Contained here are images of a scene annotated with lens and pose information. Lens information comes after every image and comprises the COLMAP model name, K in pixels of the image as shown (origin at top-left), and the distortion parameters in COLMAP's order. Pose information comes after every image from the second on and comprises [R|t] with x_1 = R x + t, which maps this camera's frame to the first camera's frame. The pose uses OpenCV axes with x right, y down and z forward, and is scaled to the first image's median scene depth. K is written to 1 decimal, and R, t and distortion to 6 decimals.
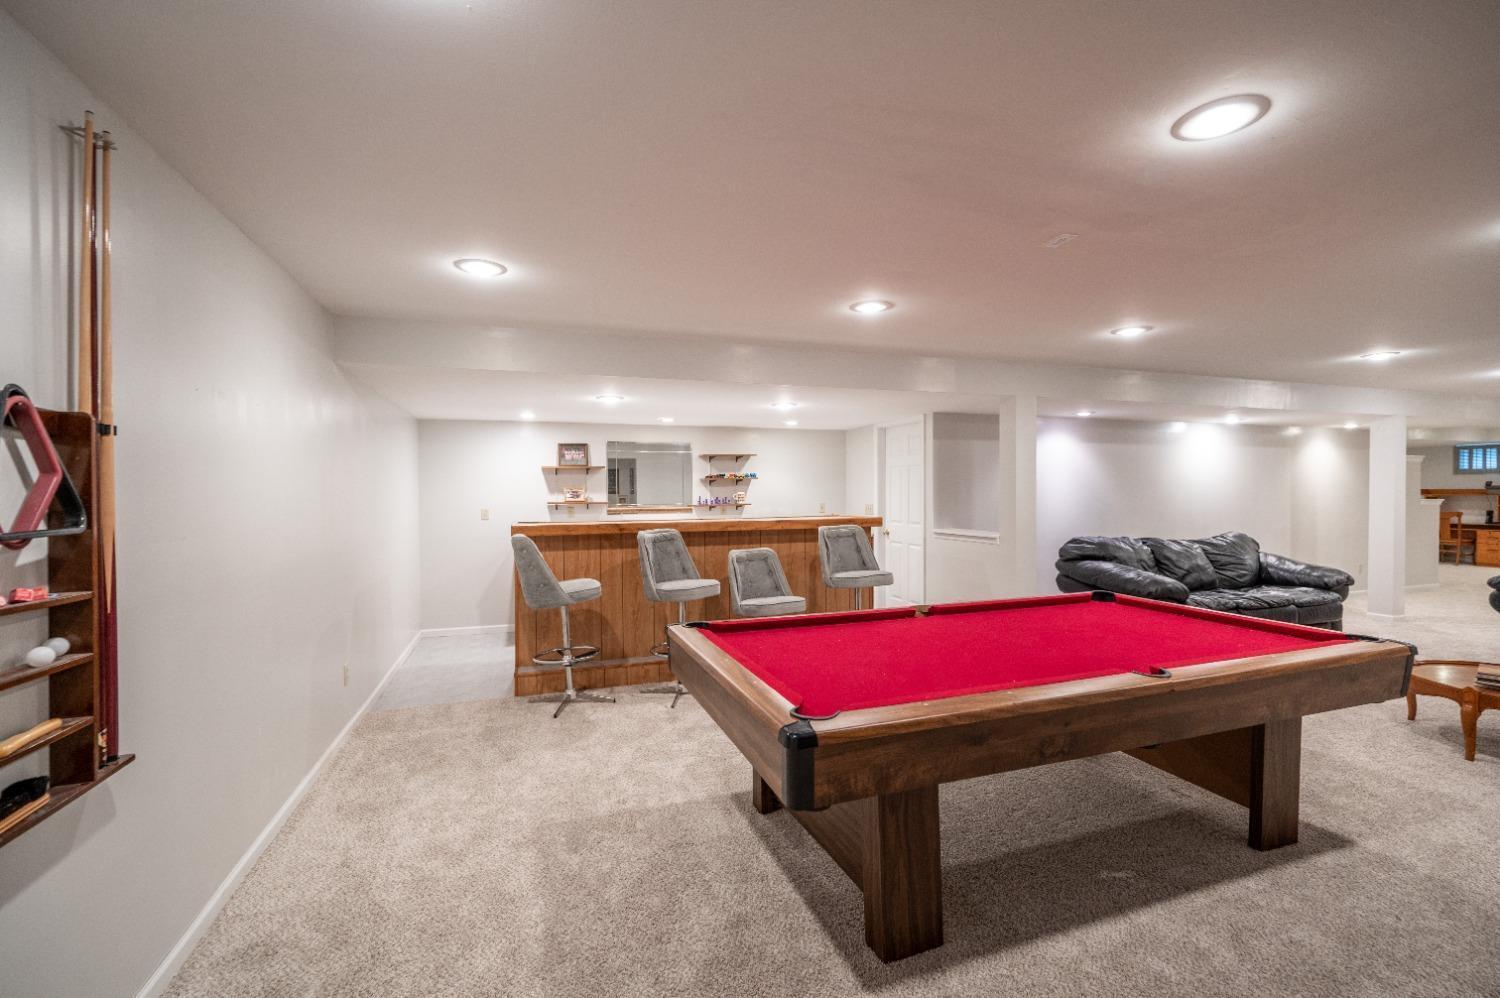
lens RADIAL K [[658.4, 0, 749.7], [0, 658.4, 495.8], [0, 0, 1]] dist [-0.000047, 0.000085]
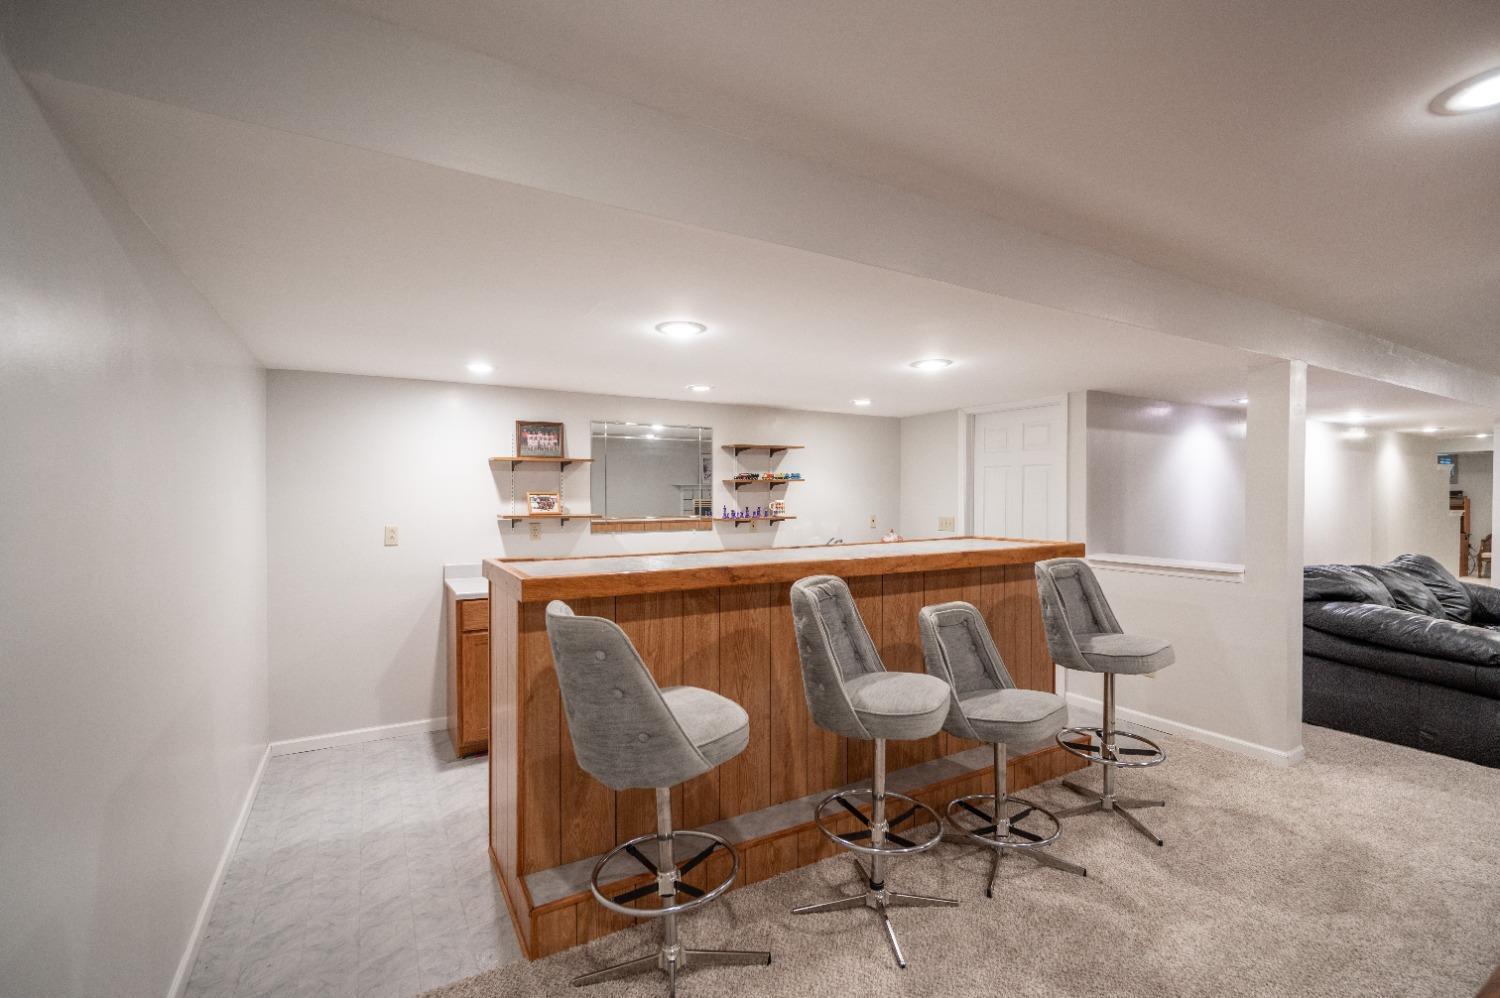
lens RADIAL K [[658.4, 0, 753.3], [0, 658.4, 502.6], [0, 0, 1]] dist [-0.000047, 0.000085]
pose [[0.980115, 0.004500, 0.198379, -0.194551], [-0.005453, 0.999976, 0.004255, -0.006244], [-0.198355, -0.005253, 0.980116, 0.346960]]
